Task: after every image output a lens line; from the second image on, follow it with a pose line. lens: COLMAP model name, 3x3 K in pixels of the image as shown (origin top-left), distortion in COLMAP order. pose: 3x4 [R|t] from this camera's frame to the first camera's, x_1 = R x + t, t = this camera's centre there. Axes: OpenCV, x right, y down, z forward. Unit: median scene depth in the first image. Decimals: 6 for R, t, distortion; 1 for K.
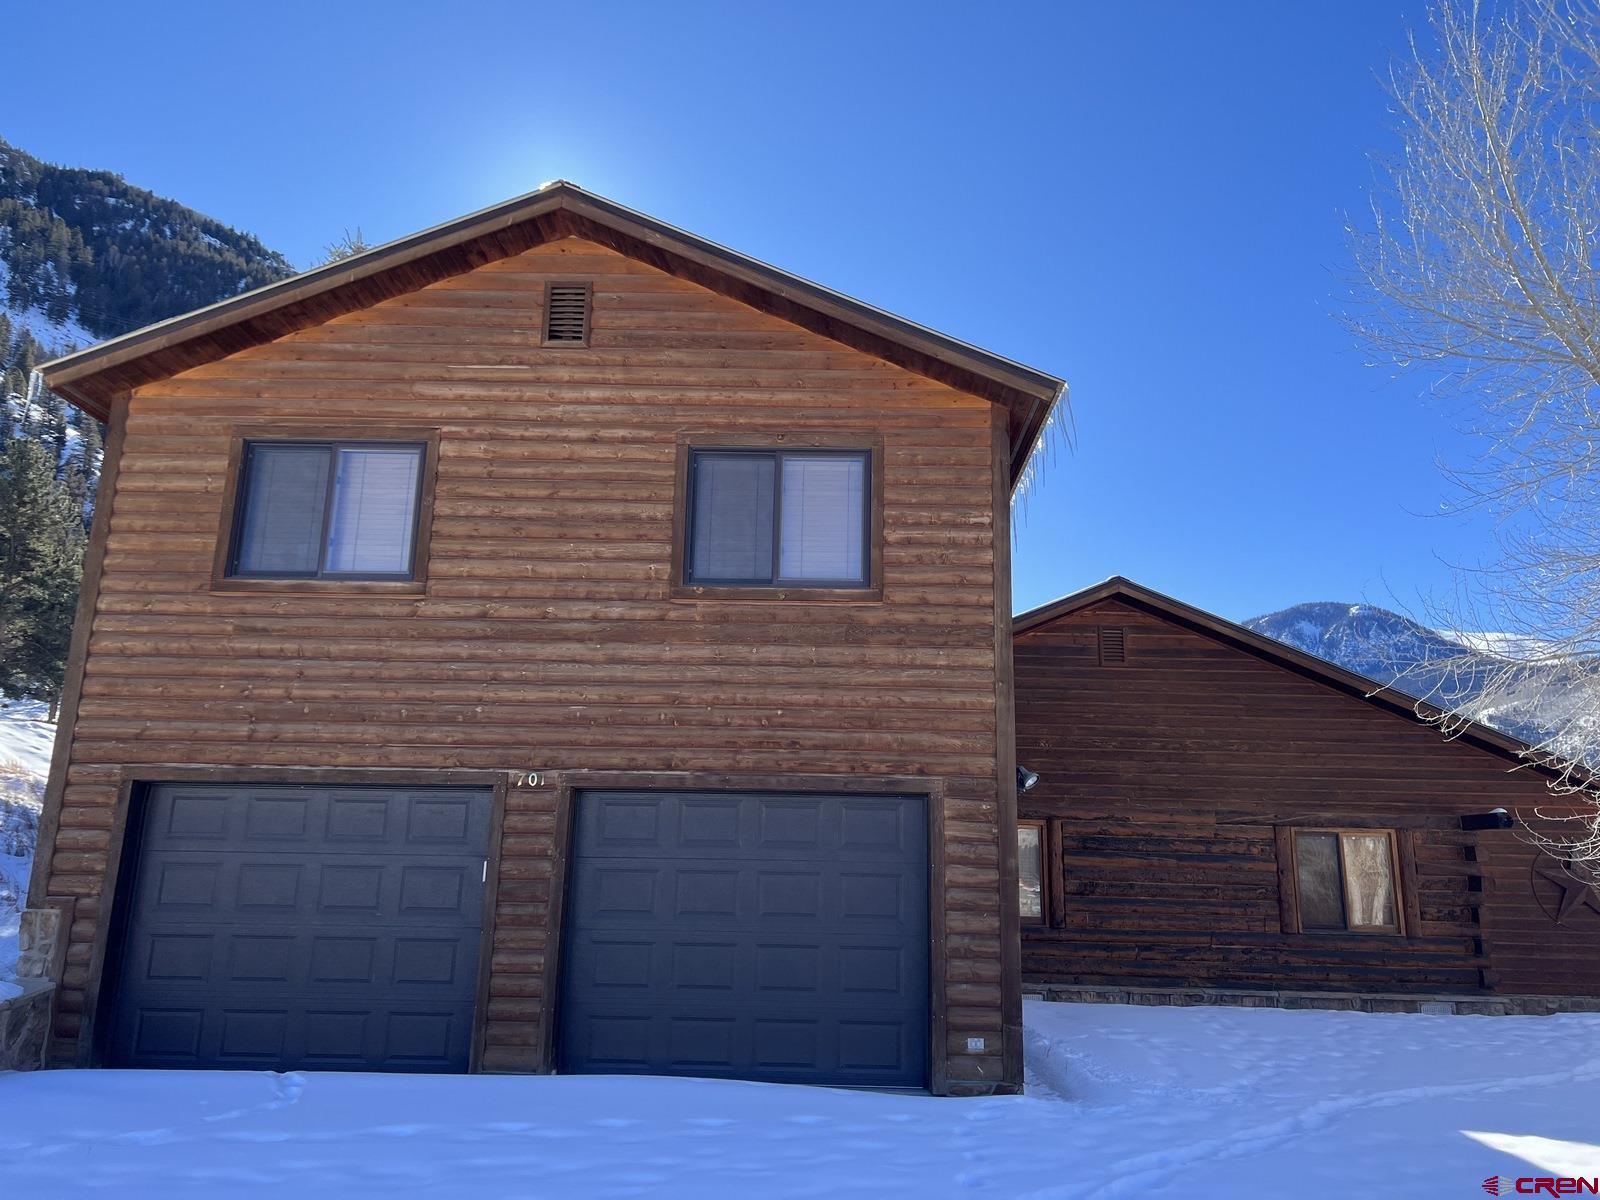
lens RADIAL K [[1227.5, 0, 807.9], [0, 1227.5, 570.5], [0, 0, 1]] dist [0.065100, -0.103013]
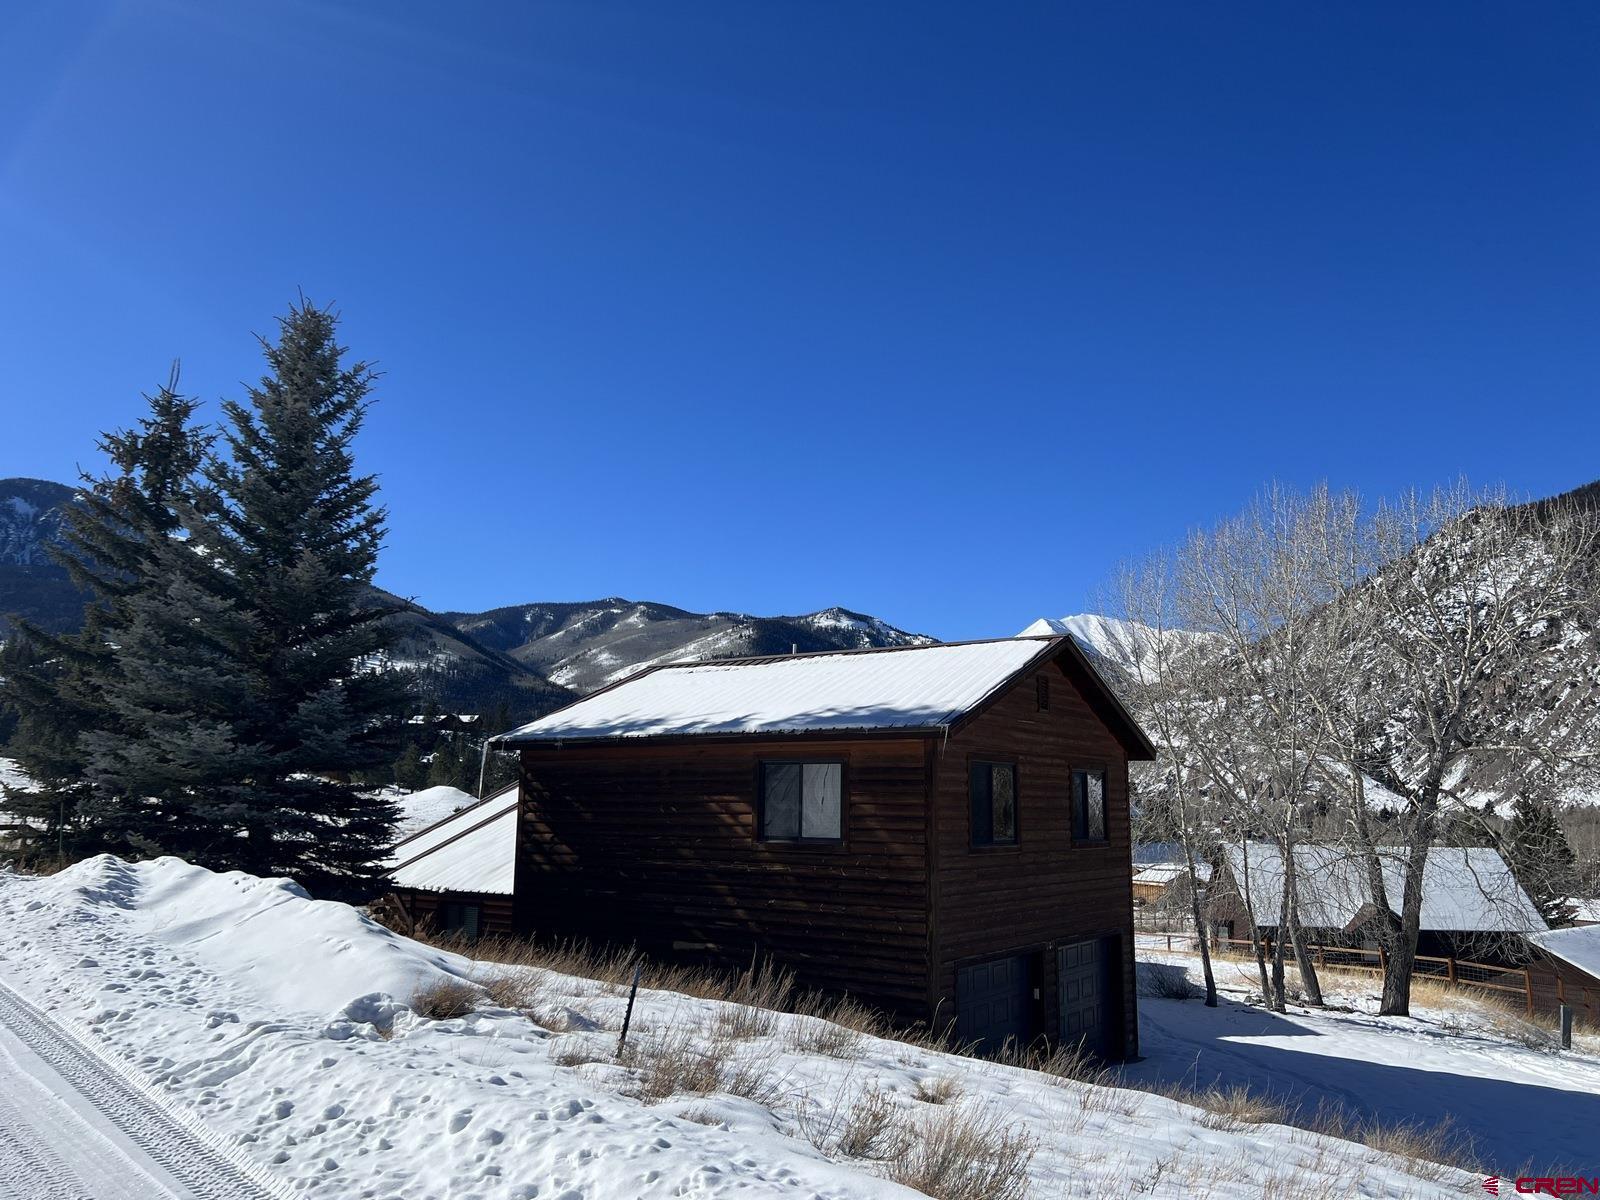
lens RADIAL K [[1223.1, 0, 812.6], [0, 1223.1, 599.8], [0, 0, 1]] dist [0.126611, -0.182536]
pose [[0.543927, 0.123825, 0.829946, -2.104499], [-0.213263, 0.976976, -0.005994, -0.278555], [-0.811580, -0.173737, 0.557811, 0.269754]]
